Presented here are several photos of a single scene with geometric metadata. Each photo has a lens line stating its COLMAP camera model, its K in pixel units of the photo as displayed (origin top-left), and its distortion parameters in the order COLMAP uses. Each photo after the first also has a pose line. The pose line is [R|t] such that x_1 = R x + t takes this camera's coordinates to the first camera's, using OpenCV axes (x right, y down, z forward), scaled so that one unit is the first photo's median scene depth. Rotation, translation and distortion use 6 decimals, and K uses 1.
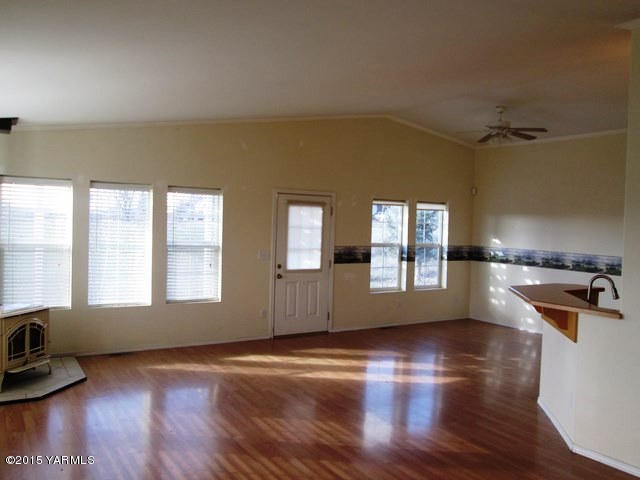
lens RADIAL K [[539.4, 0, 317.9], [0, 539.4, 236.4], [0, 0, 1]] dist [-0.028824, 0.002675]
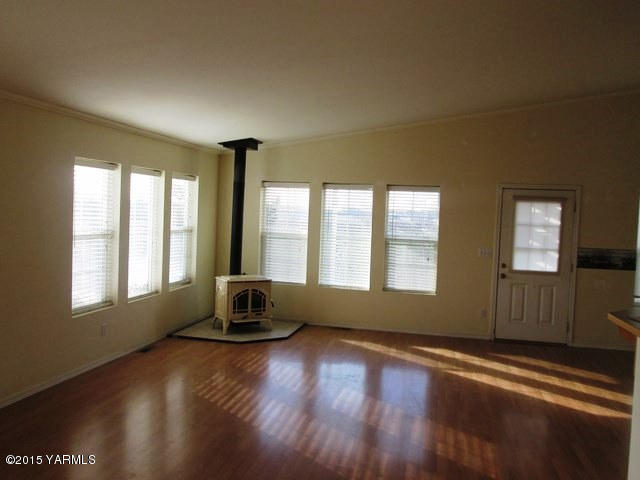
lens RADIAL K [[539.4, 0, 318.2], [0, 539.4, 238.6], [0, 0, 1]] dist [-0.028824, 0.002675]
pose [[0.711020, 0.027893, -0.702618, 0.385366], [-0.035516, 0.999362, 0.003732, 0.017005], [0.702274, 0.022301, 0.711558, 0.104390]]
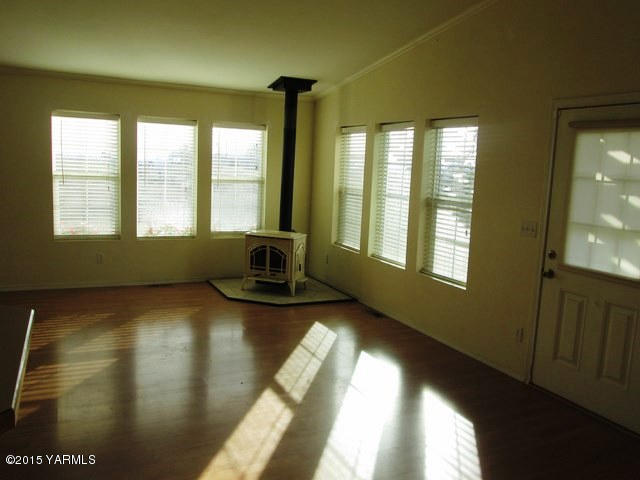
lens RADIAL K [[539.4, 0, 320.7], [0, 539.4, 241.6], [0, 0, 1]] dist [-0.028824, 0.002675]
pose [[-0.103654, 0.103705, -0.989192, 0.485318], [-0.077020, 0.990726, 0.111937, 0.003329], [0.991627, 0.087790, -0.094705, 0.888421]]
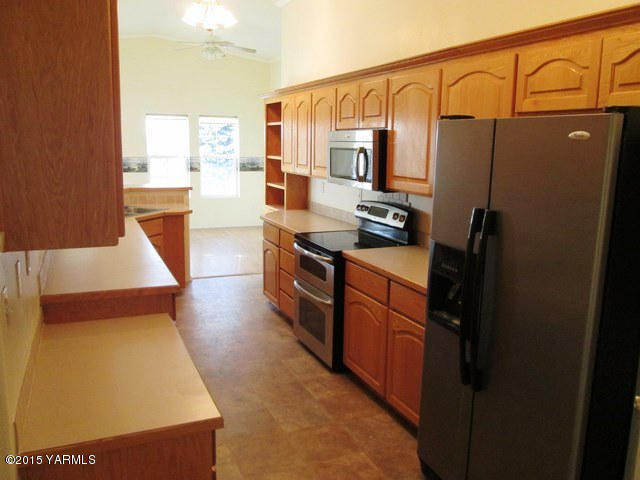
lens RADIAL K [[539.4, 0, 315.3], [0, 539.4, 240.4], [0, 0, 1]] dist [-0.028824, 0.002675]
pose [[0.989083, 0.017606, -0.146304, 0.725171], [0.004411, 0.988855, 0.148818, 0.028886], [0.147294, -0.147838, 0.977982, -0.073109]]
